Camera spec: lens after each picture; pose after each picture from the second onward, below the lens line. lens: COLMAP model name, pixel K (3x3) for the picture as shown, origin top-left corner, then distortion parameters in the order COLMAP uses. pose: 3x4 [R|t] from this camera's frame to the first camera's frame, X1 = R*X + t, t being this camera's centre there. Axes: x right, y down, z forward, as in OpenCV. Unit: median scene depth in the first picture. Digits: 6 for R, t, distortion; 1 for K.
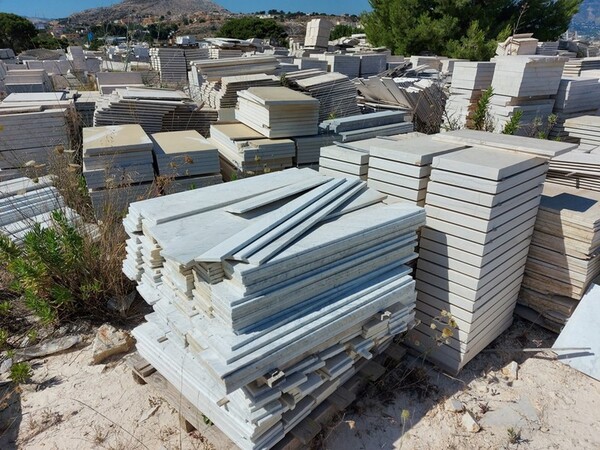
lens RADIAL K [[429.7, 0, 300.4], [0, 429.7, 232.5], [0, 0, 1]] dist [0.082476, -0.093814]
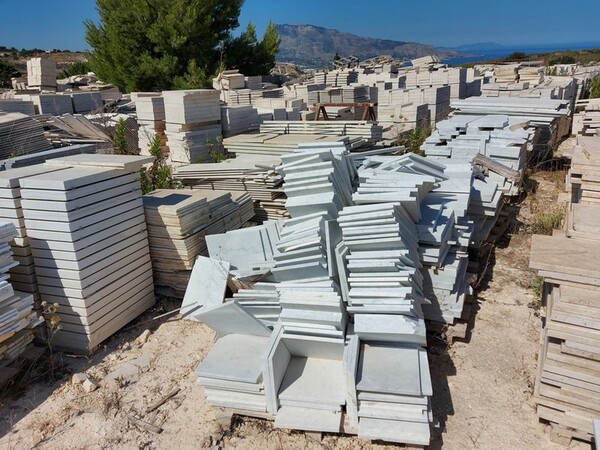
lens RADIAL K [[428.7, 0, 304.1], [0, 428.7, 229.7], [0, 0, 1]] dist [0.092241, -0.097815]
pose [[0.872146, -0.192532, 0.449769, 0.146171], [0.225589, 0.974007, -0.020497, 0.055551], [-0.434132, 0.119340, 0.892910, -0.135308]]
